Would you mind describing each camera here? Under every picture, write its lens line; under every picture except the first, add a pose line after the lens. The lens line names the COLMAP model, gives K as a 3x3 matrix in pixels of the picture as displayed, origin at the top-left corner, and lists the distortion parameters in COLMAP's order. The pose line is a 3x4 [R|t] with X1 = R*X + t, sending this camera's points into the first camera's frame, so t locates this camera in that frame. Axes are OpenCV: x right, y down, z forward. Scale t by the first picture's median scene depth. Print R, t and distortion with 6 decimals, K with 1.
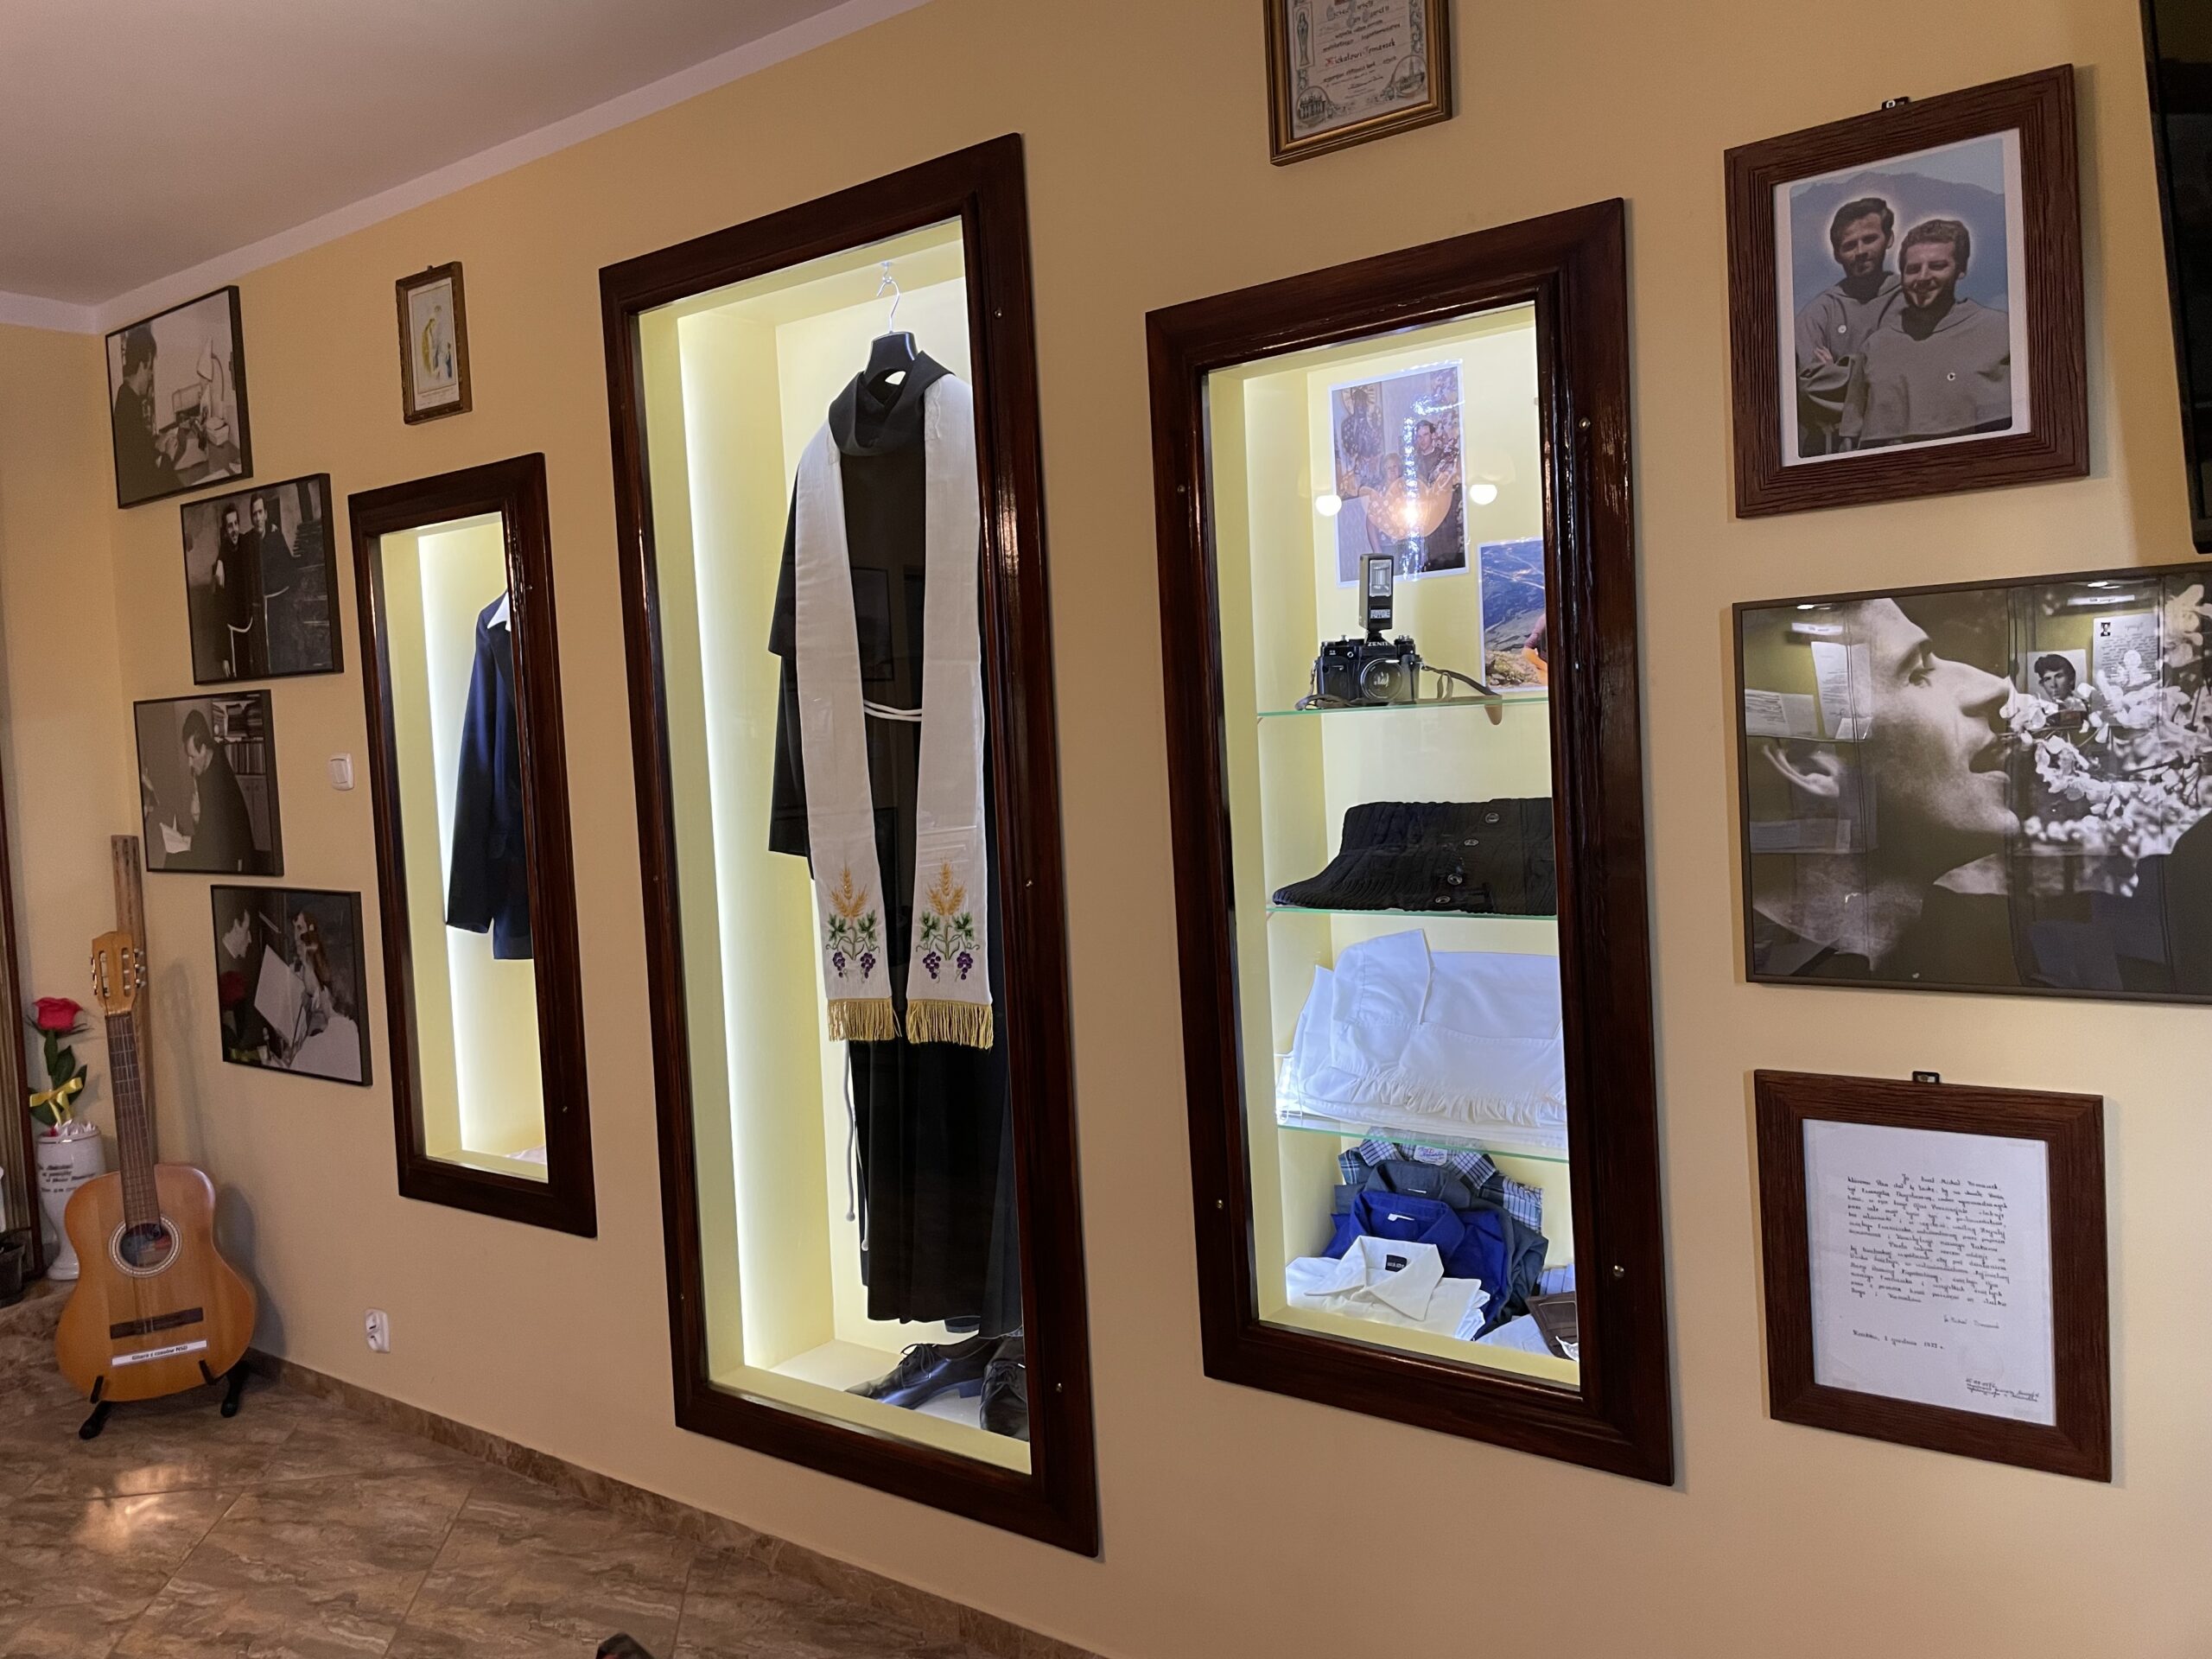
lens RADIAL K [[1723.6, 0, 1105.2], [0, 1723.6, 804.7], [0, 0, 1]] dist [0.088174, -0.138681]
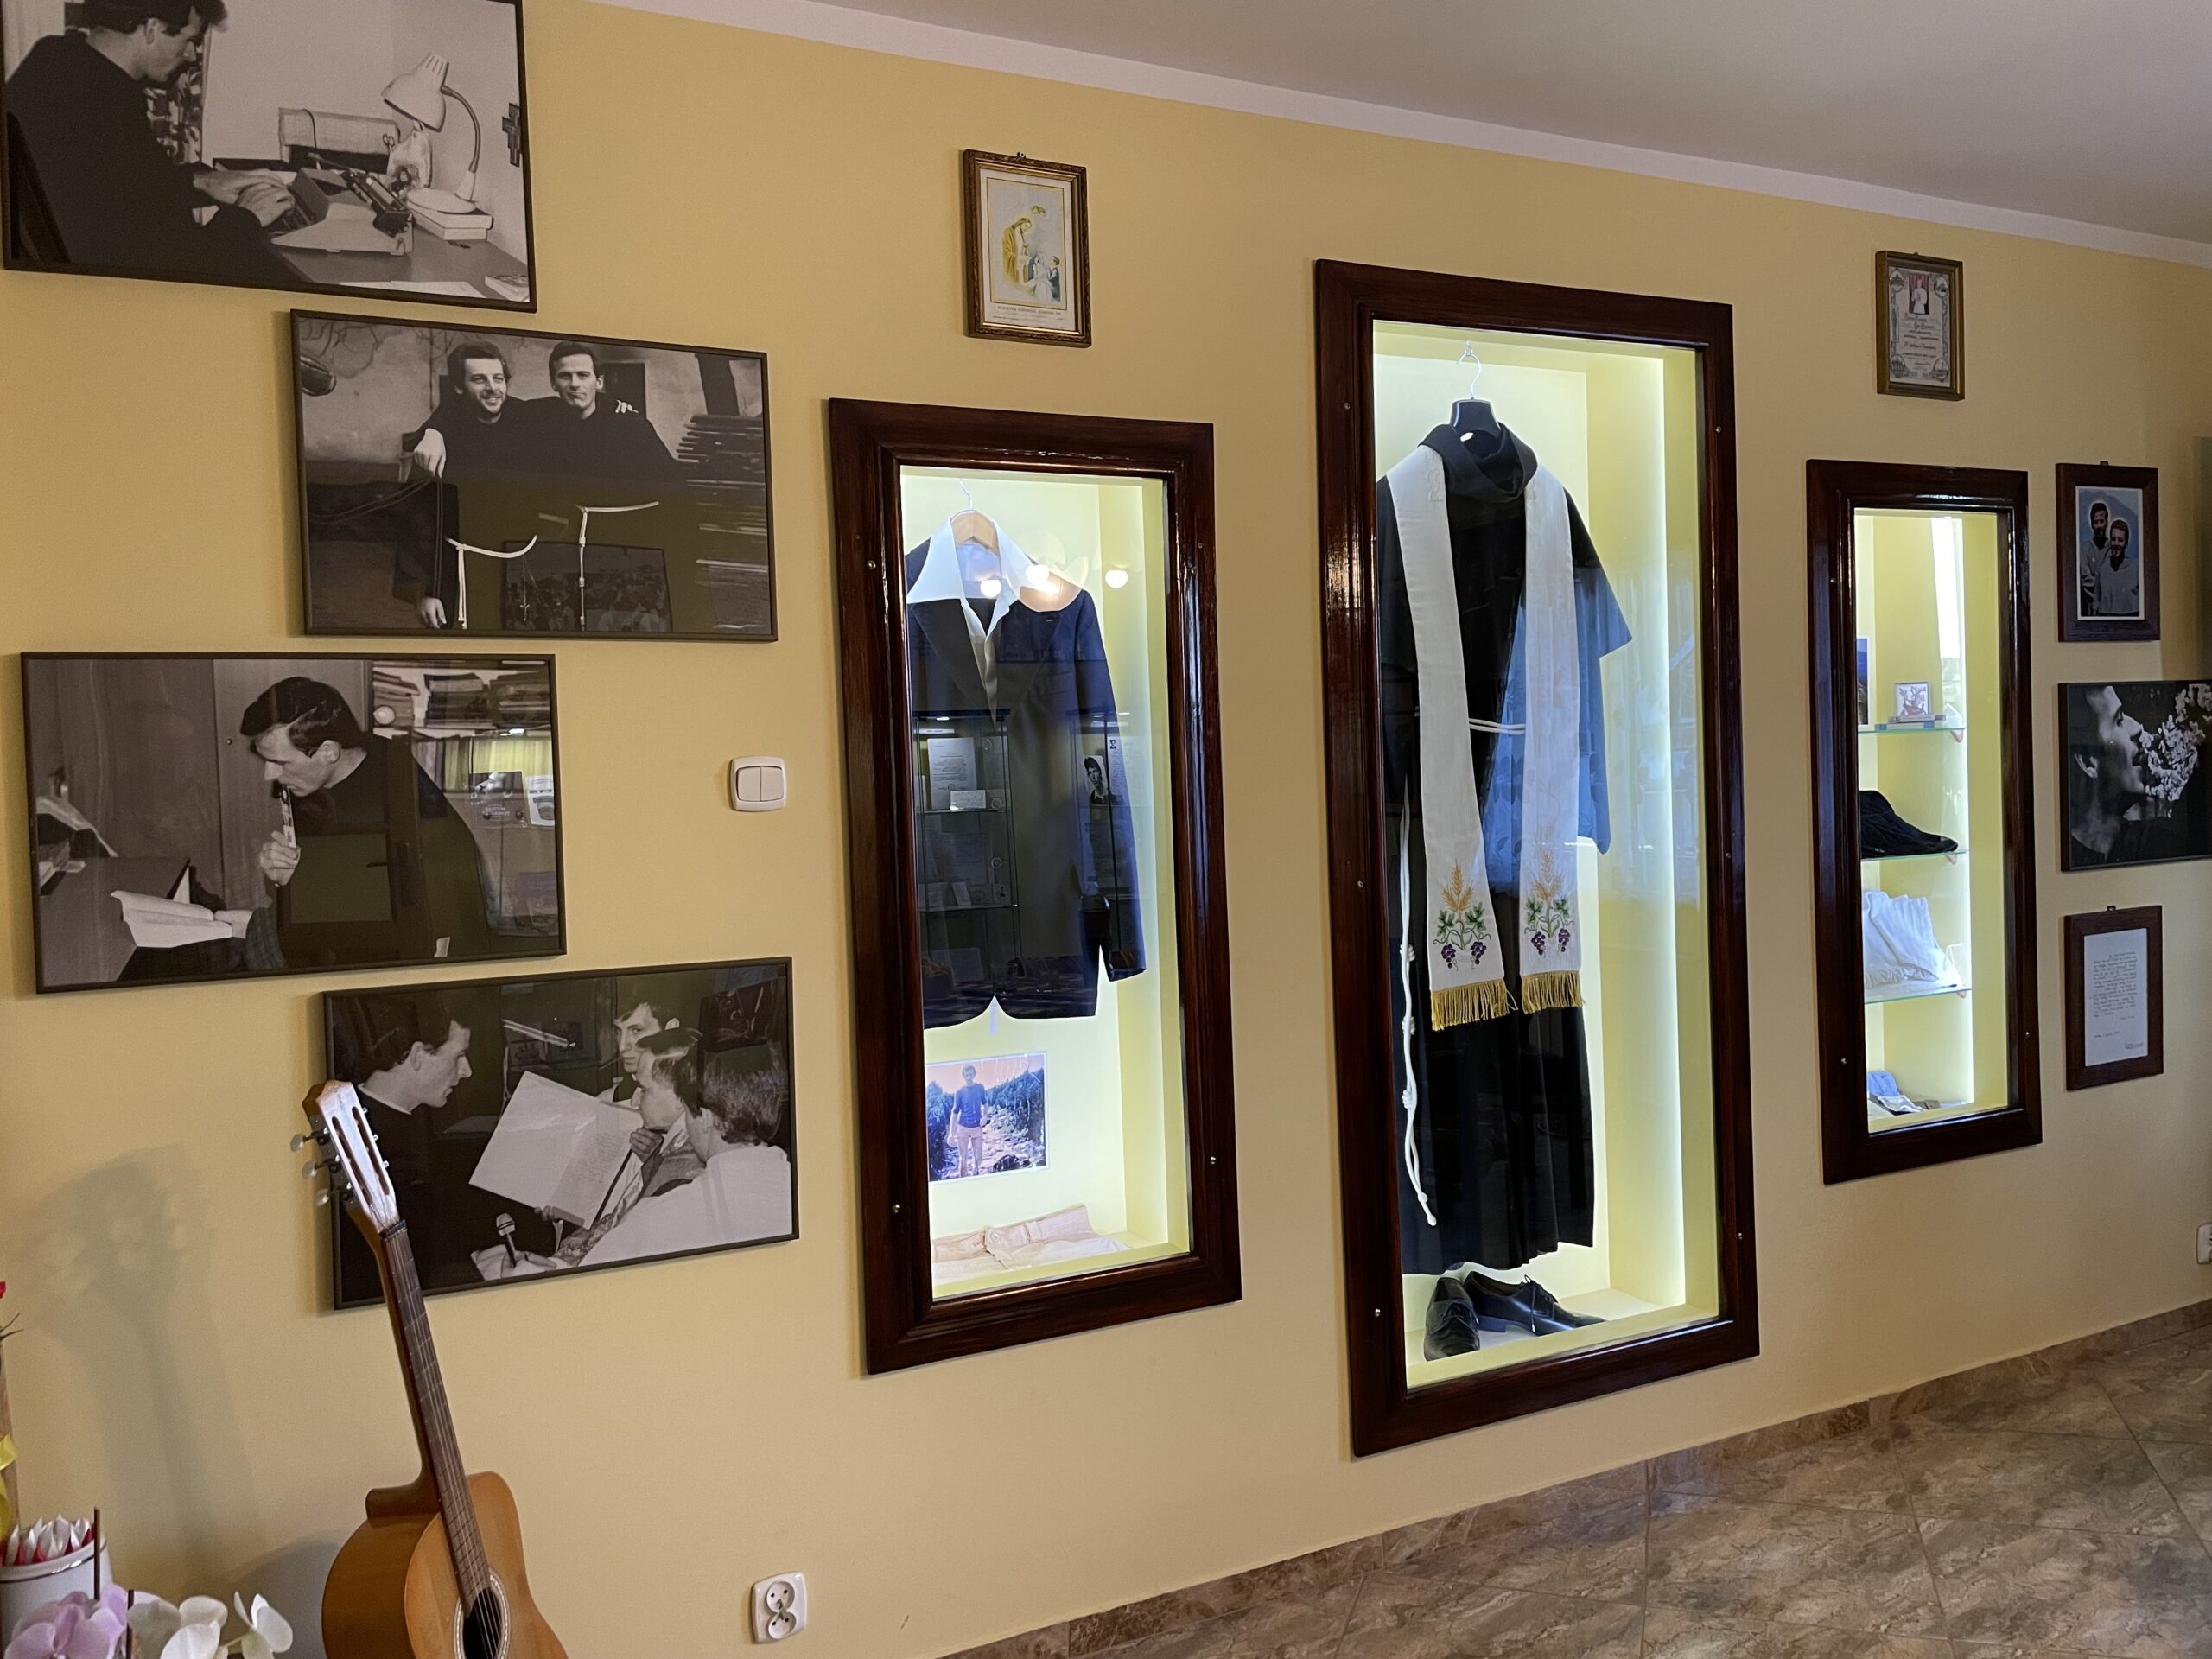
lens RADIAL K [[1723.6, 0, 1105.2], [0, 1723.6, 804.7], [0, 0, 1]] dist [0.088174, -0.138681]
pose [[0.430815, 0.012166, 0.902358, -1.076202], [0.053022, 0.997841, -0.038767, 0.024631], [-0.900881, 0.064547, 0.429239, 0.631054]]
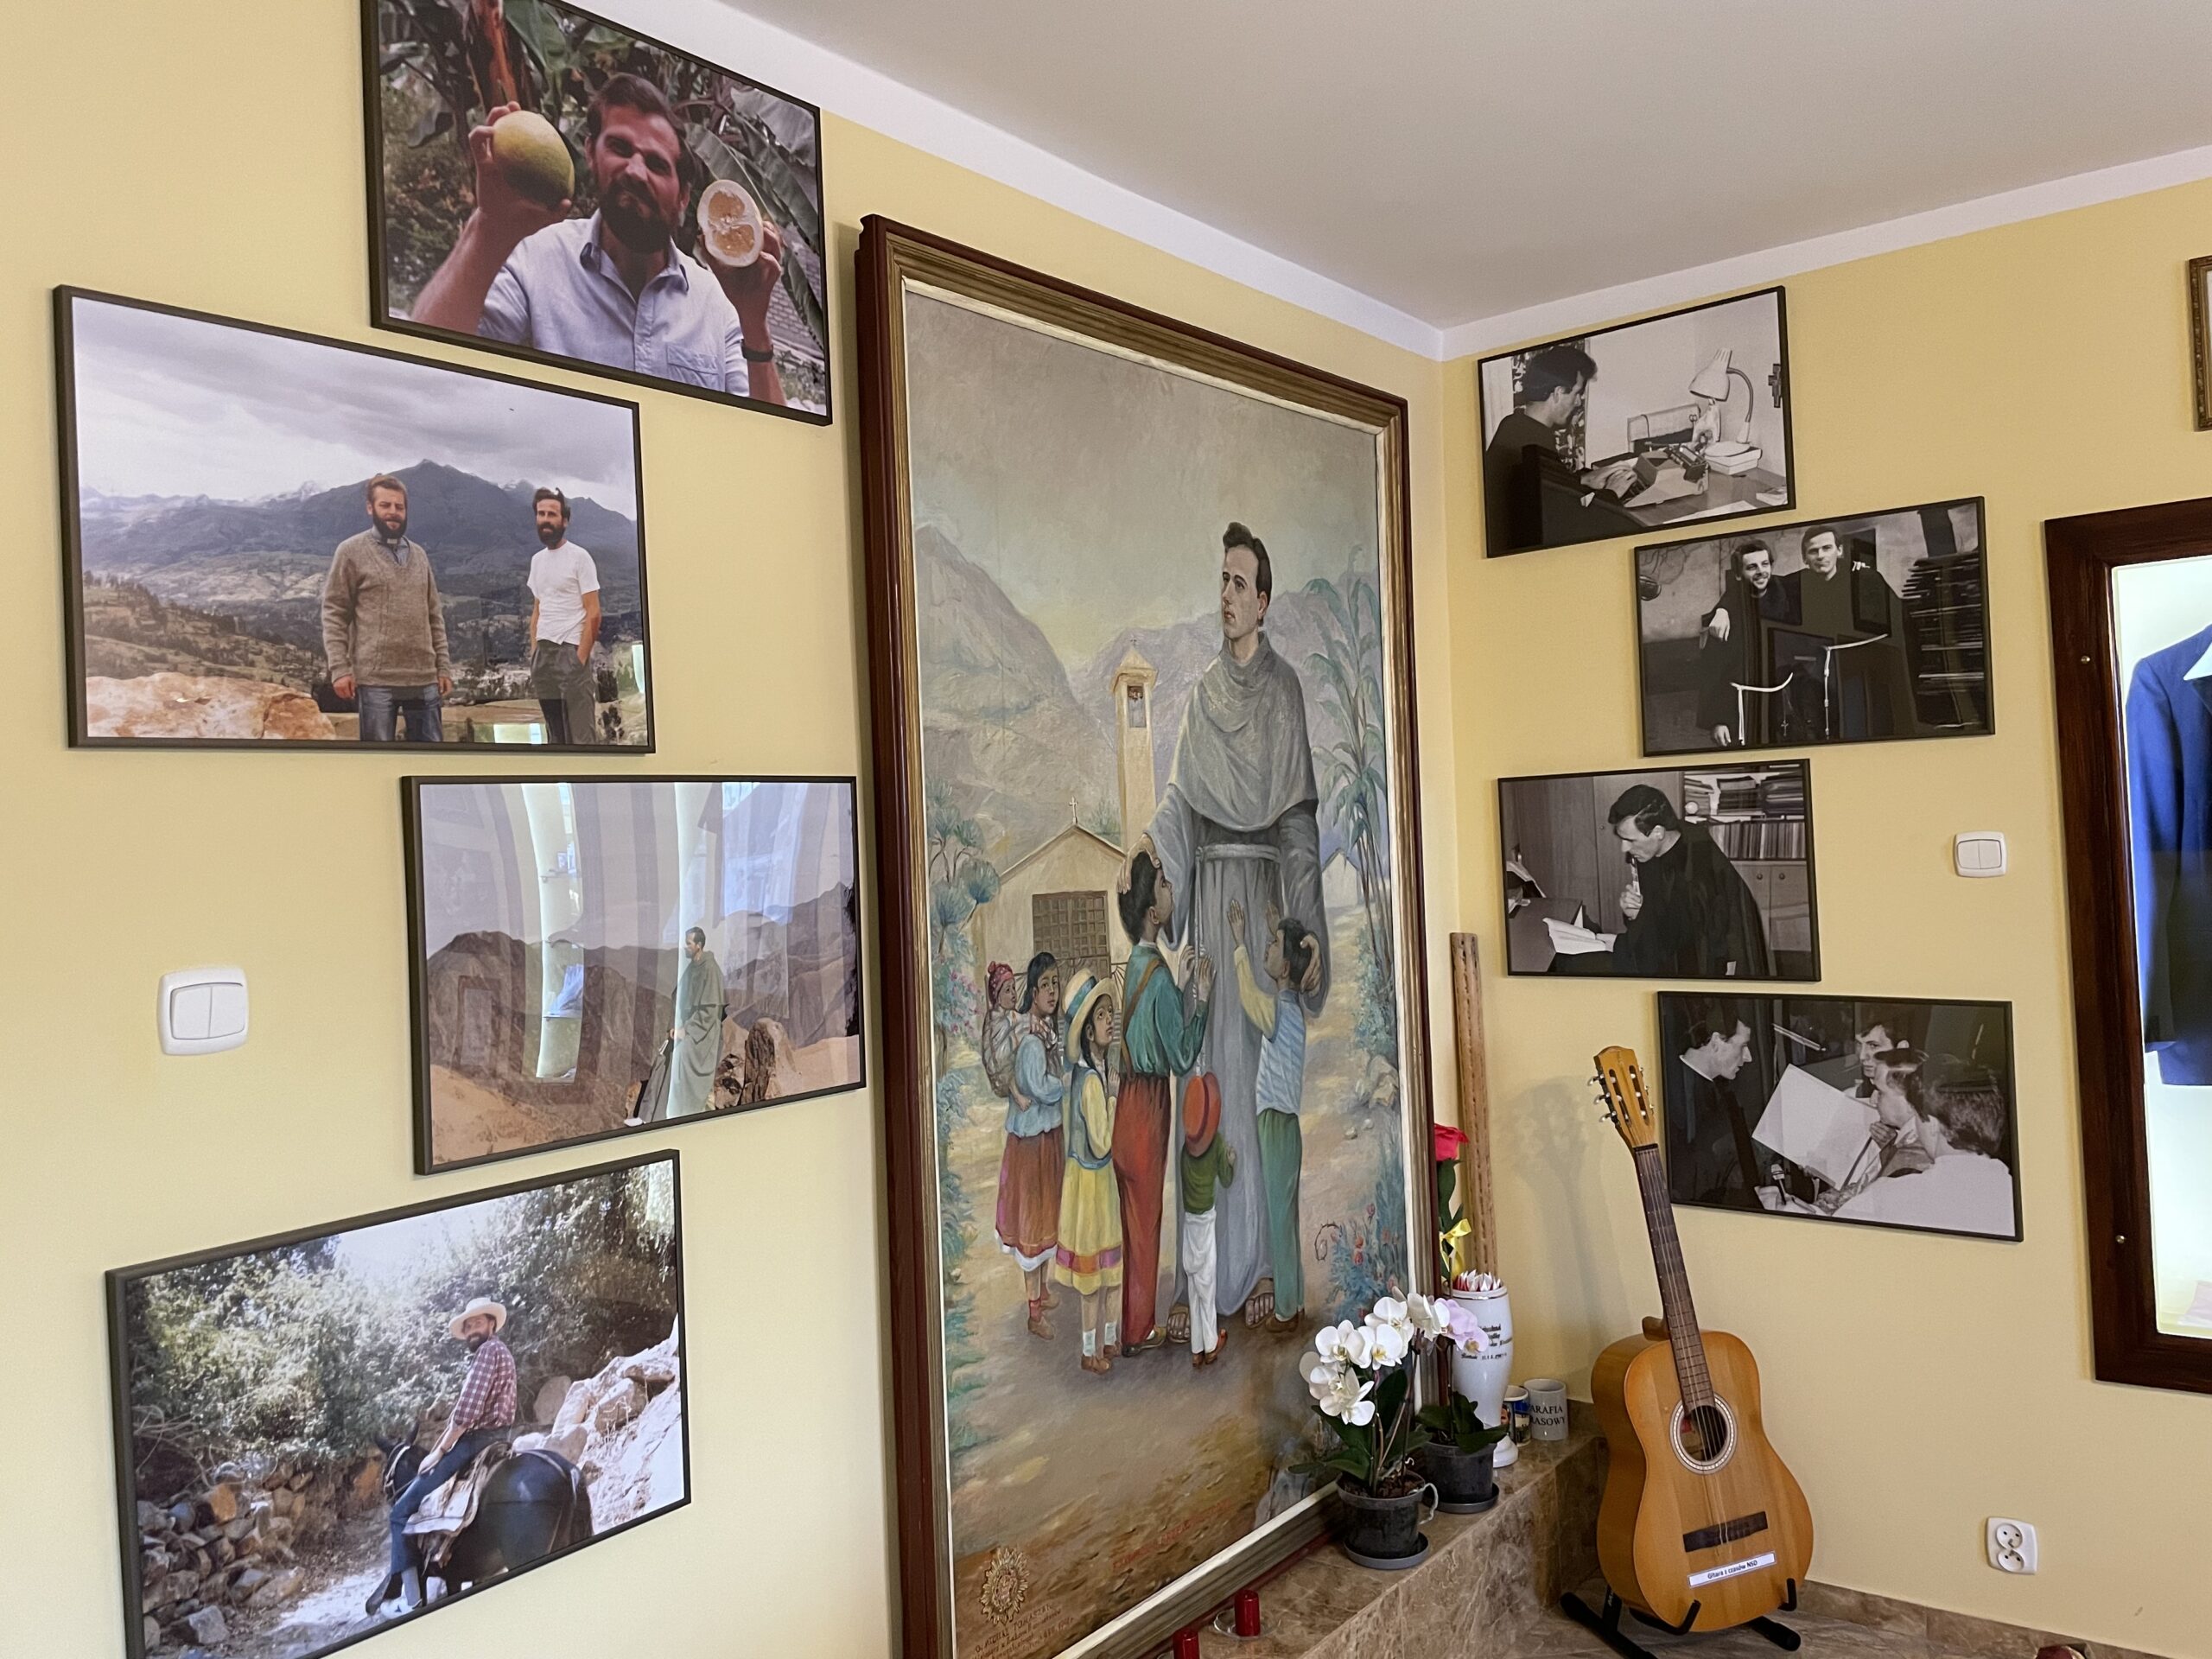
lens RADIAL K [[1712.7, 0, 1105.1], [0, 1712.7, 823.6], [0, 0, 1]] dist [0.095071, -0.142380]
pose [[0.999264, 0.005559, -0.037966, -0.887422], [-0.007950, 0.997975, -0.063110, 0.023246], [0.037538, 0.063366, 0.997284, 0.176497]]
